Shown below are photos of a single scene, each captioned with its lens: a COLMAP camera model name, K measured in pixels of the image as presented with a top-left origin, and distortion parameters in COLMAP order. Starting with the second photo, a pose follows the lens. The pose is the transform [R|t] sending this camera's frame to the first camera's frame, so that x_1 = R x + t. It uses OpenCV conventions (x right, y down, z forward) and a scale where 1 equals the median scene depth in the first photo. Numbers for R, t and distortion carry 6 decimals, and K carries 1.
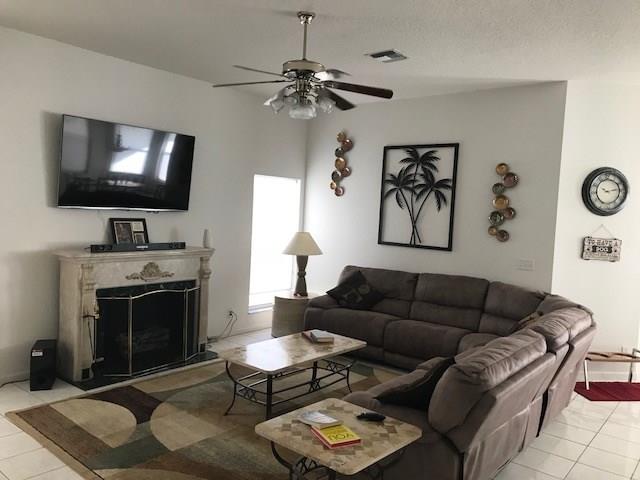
lens RADIAL K [[525.6, 0, 320.0], [0, 525.6, 240.0], [0, 0, 1]] dist [0.062734, -0.124698]
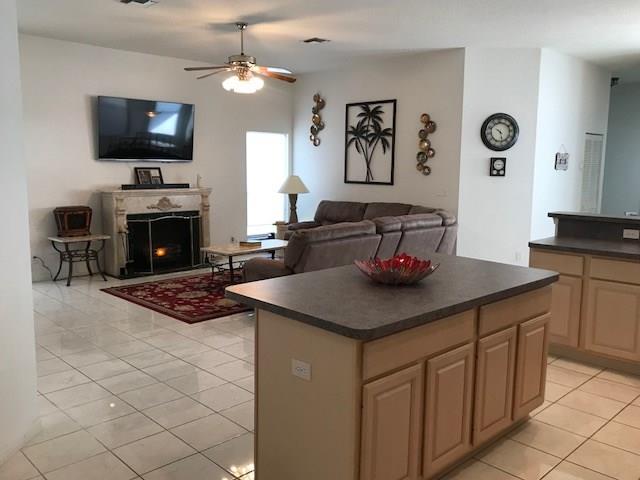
lens RADIAL K [[567.0, 0, 320.0], [0, 567.0, 240.0], [0, 0, 1]] dist [0.116995, -0.374732]
pose [[0.991576, -0.021046, -0.127802, 0.253932], [0.029630, 0.997403, 0.065642, 0.060324], [0.126088, -0.068876, 0.989625, -0.415403]]
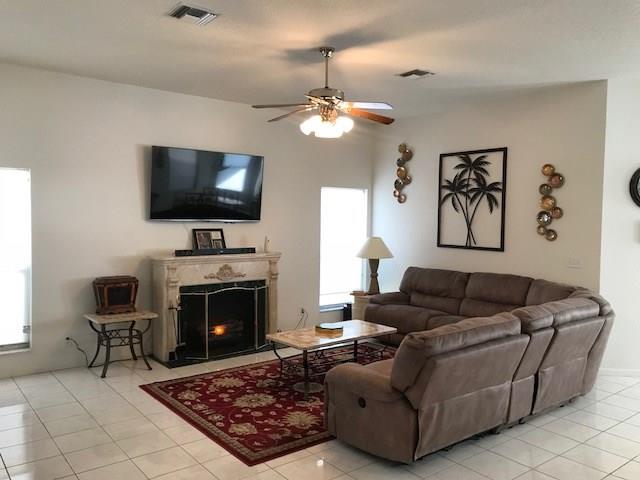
lens RADIAL K [[525.6, 0, 320.0], [0, 525.6, 240.0], [0, 0, 1]] dist [0.062734, -0.124698]
pose [[0.973414, -0.024813, -0.227707, 0.139670], [0.019658, 0.999497, -0.024877, 0.018002], [0.228209, 0.019739, 0.973412, -0.093349]]
